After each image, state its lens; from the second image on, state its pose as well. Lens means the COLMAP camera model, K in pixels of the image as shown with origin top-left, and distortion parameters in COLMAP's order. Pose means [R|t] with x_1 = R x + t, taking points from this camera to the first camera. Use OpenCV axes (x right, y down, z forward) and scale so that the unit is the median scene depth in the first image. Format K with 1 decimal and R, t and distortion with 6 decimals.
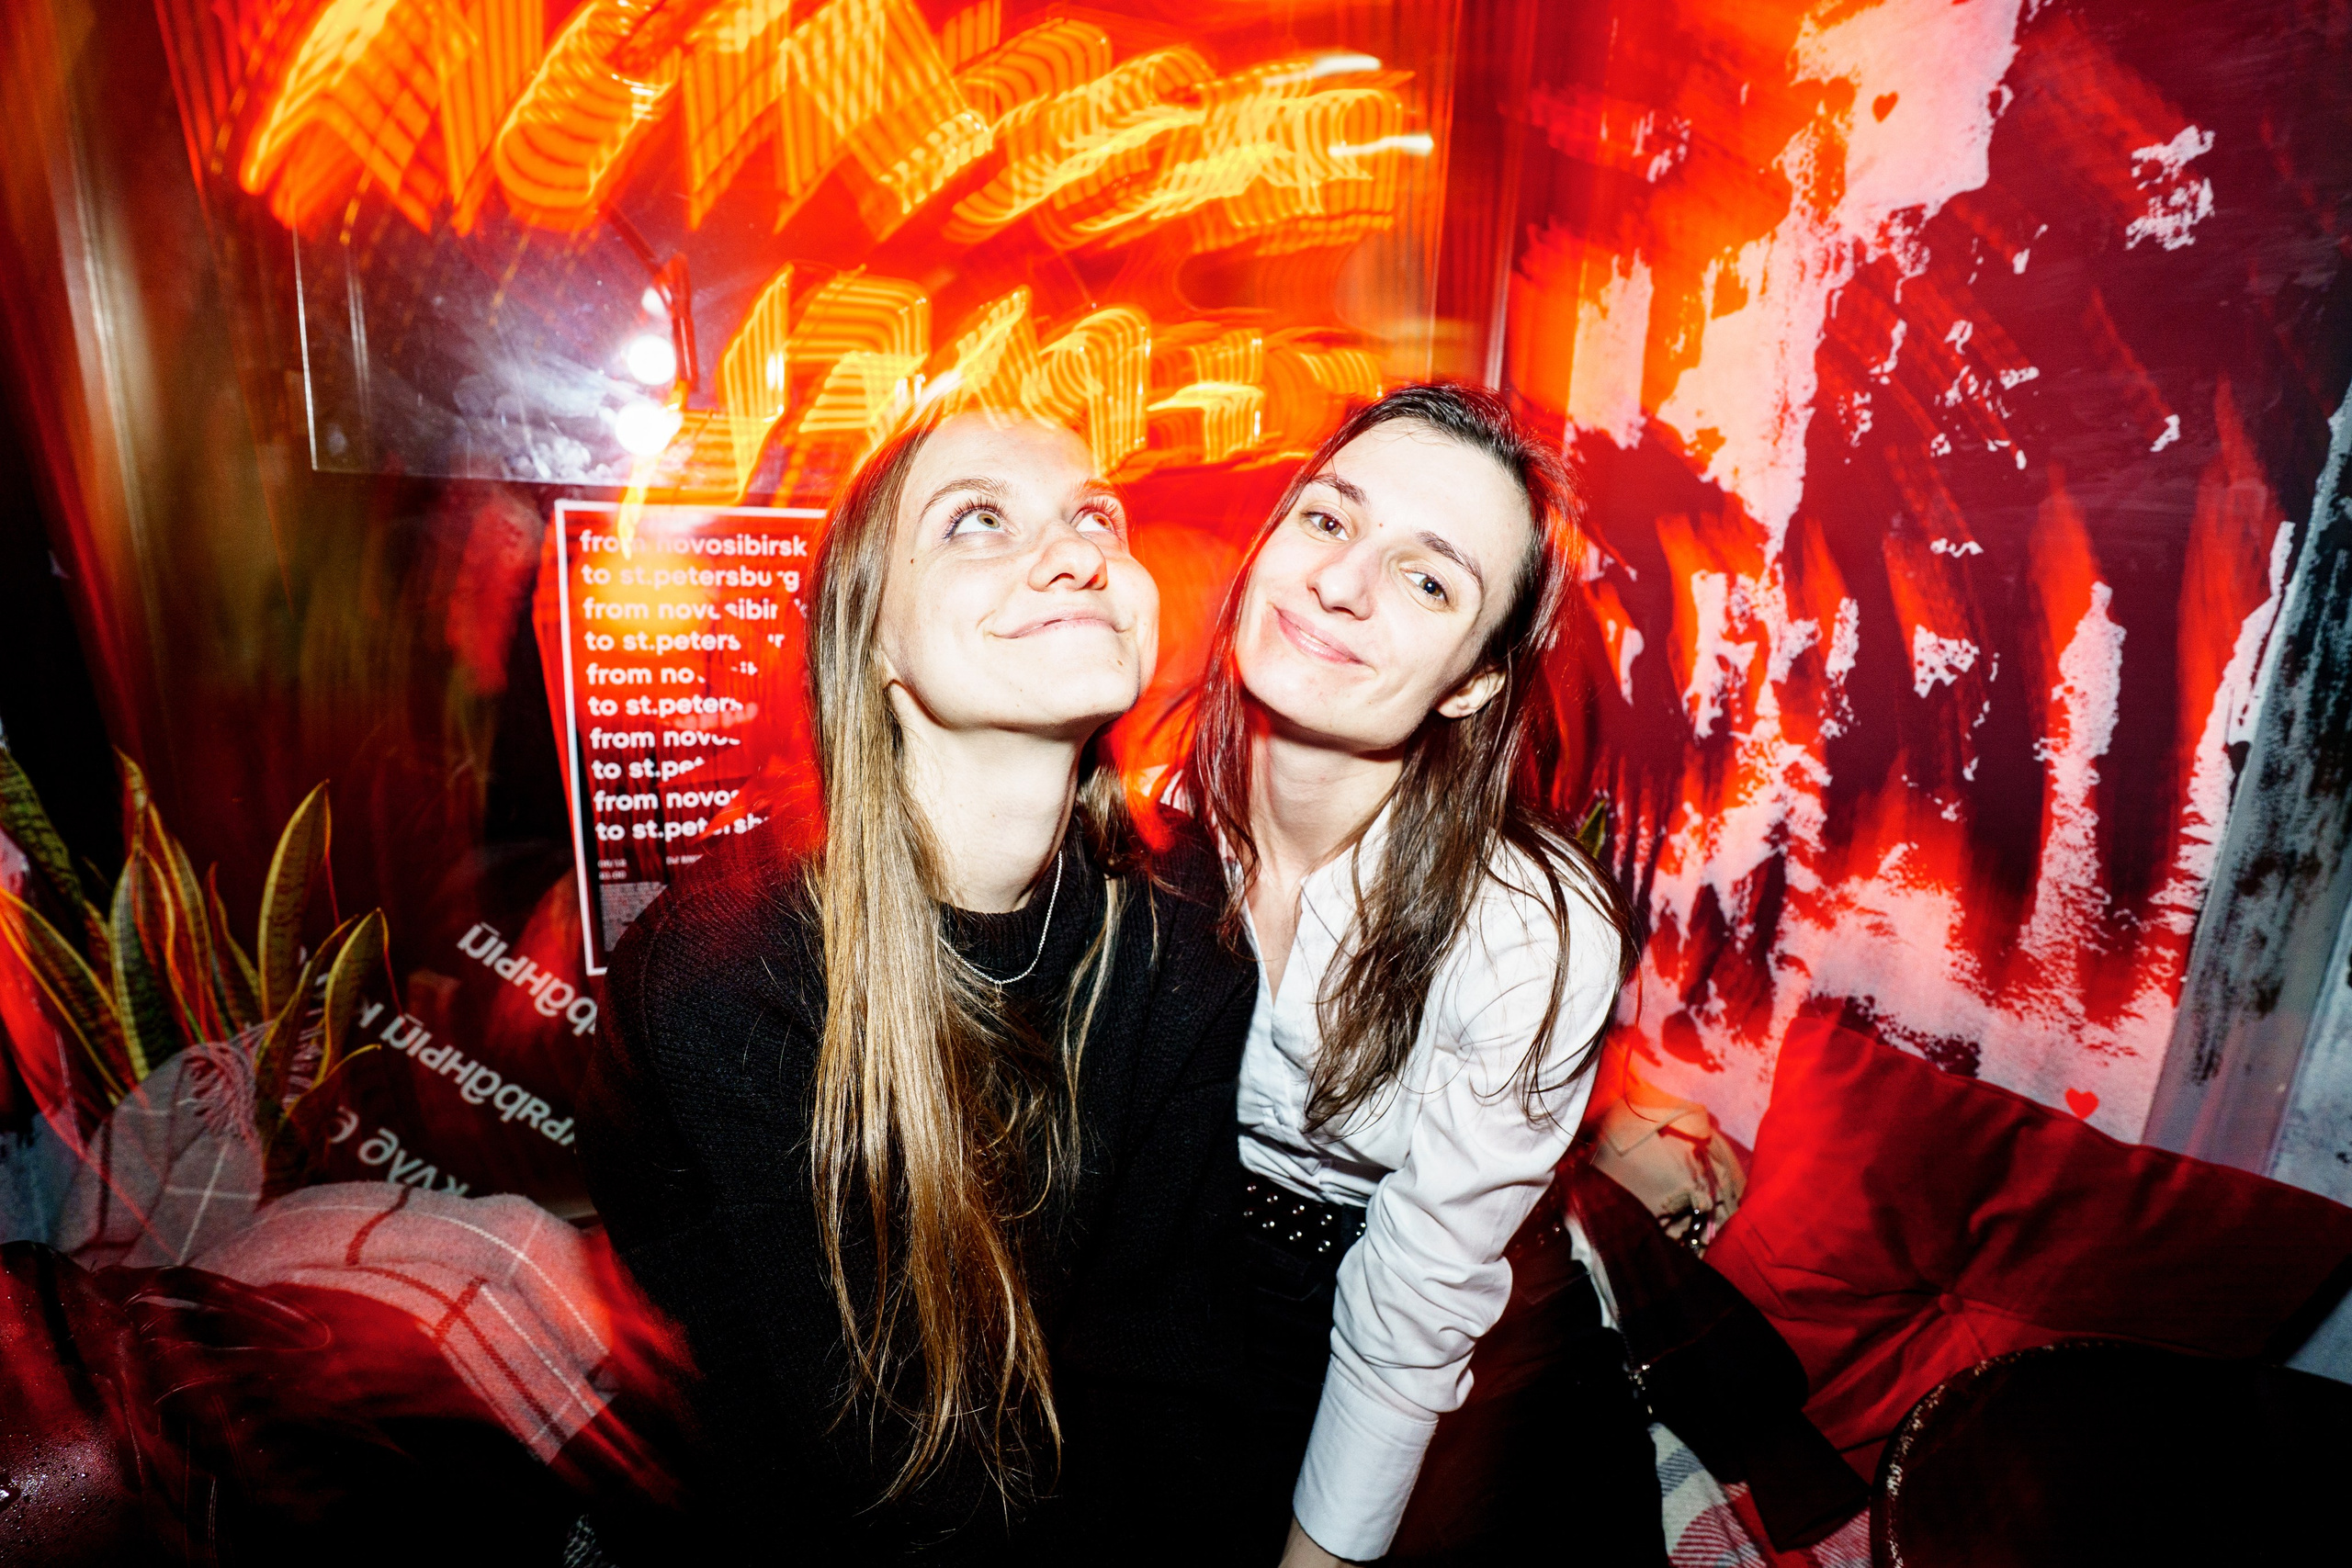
lens RADIAL K [[1156.1, 0, 1200.7], [0, 1156.1, 763.7], [0, 0, 1]] dist [-0.048032, 0.026500]
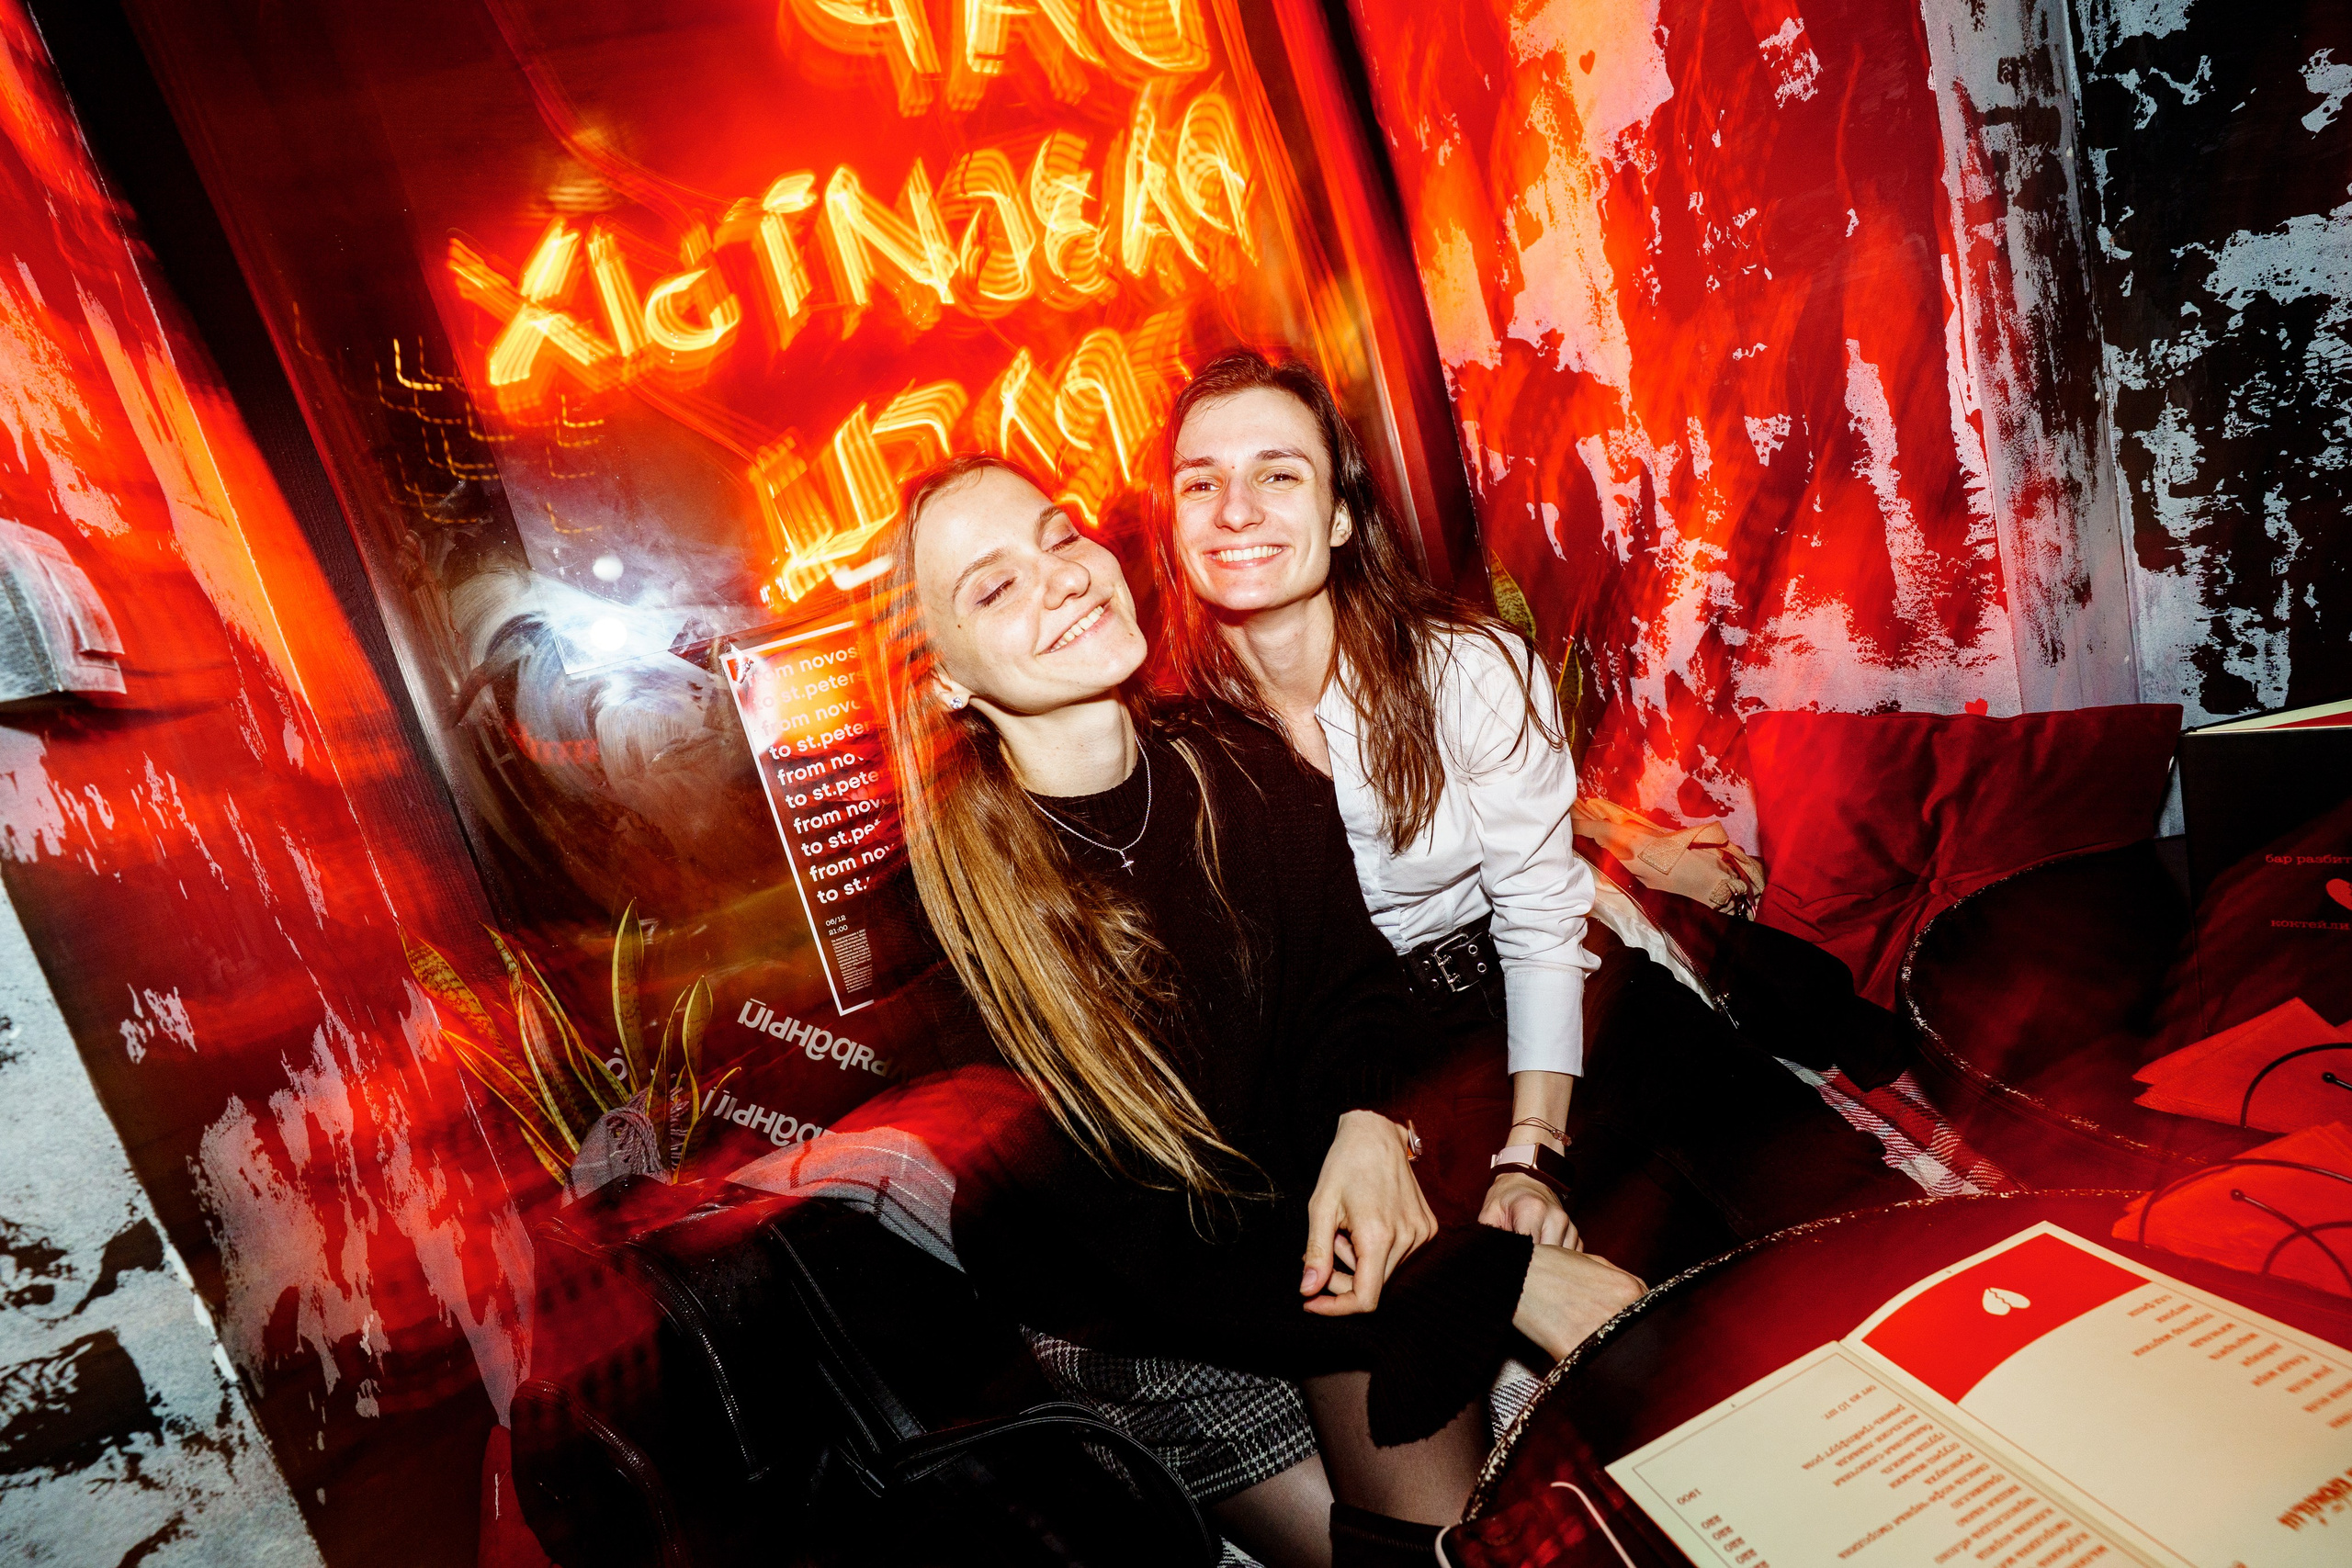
lens RADIAL K [[1156.1, 0, 1200.7], [0, 1156.1, 763.7], [0, 0, 1]] dist [-0.048032, 0.026500]
pose [[0.949175, -0.314720, 0.004230, -0.090856], [0.314411, 0.947448, -0.059068, 0.133566], [0.014582, 0.057395, 0.998245, -0.285864]]
